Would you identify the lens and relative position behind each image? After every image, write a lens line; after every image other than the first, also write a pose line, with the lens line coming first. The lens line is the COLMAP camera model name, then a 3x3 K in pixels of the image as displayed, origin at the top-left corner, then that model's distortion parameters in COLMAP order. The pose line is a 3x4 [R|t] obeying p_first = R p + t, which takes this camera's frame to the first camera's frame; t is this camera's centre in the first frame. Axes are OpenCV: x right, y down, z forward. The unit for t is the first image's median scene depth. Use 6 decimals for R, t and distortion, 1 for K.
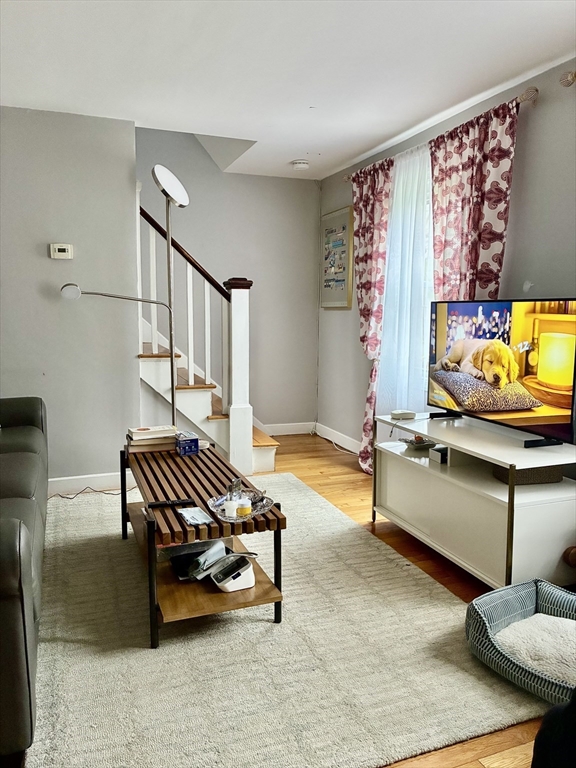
lens RADIAL K [[578.9, 0, 287.3], [0, 578.9, 377.3], [0, 0, 1]] dist [0.017254, -0.035020]
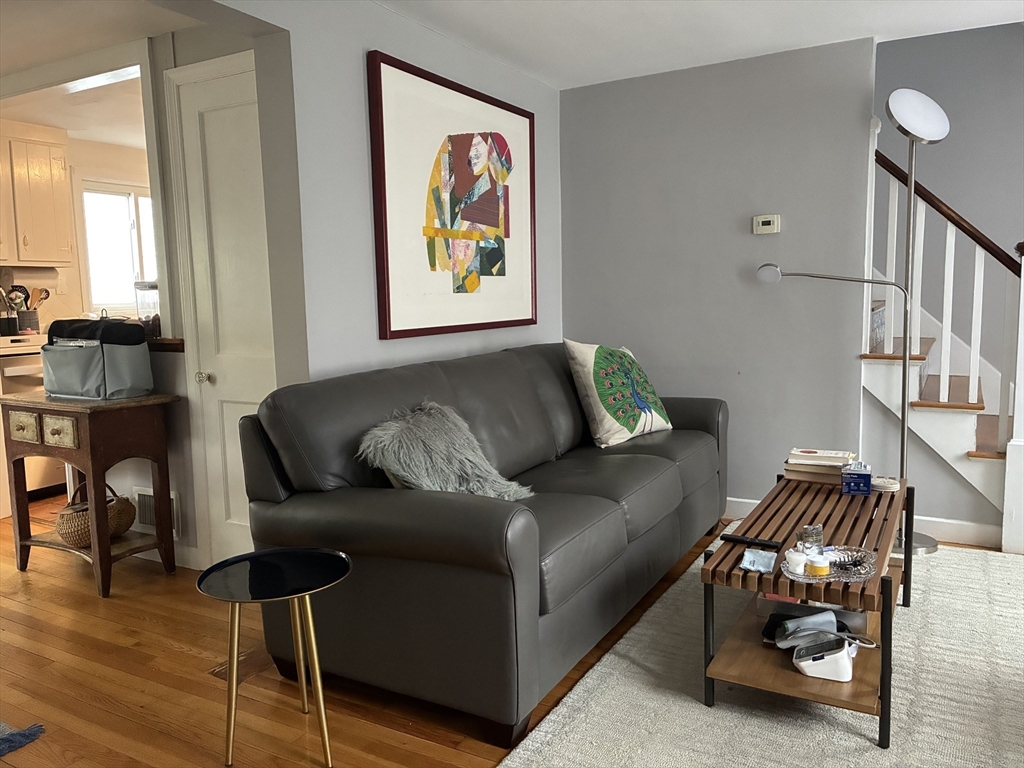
lens RADIAL K [[771.8, 0, 505.7], [0, 771.8, 381.4], [0, 0, 1]] dist [0.017254, -0.035020]
pose [[0.631810, 0.068847, -0.772059, 0.293486], [-0.064860, 0.997250, 0.035850, -0.014572], [0.772405, 0.027426, 0.634538, 0.038442]]
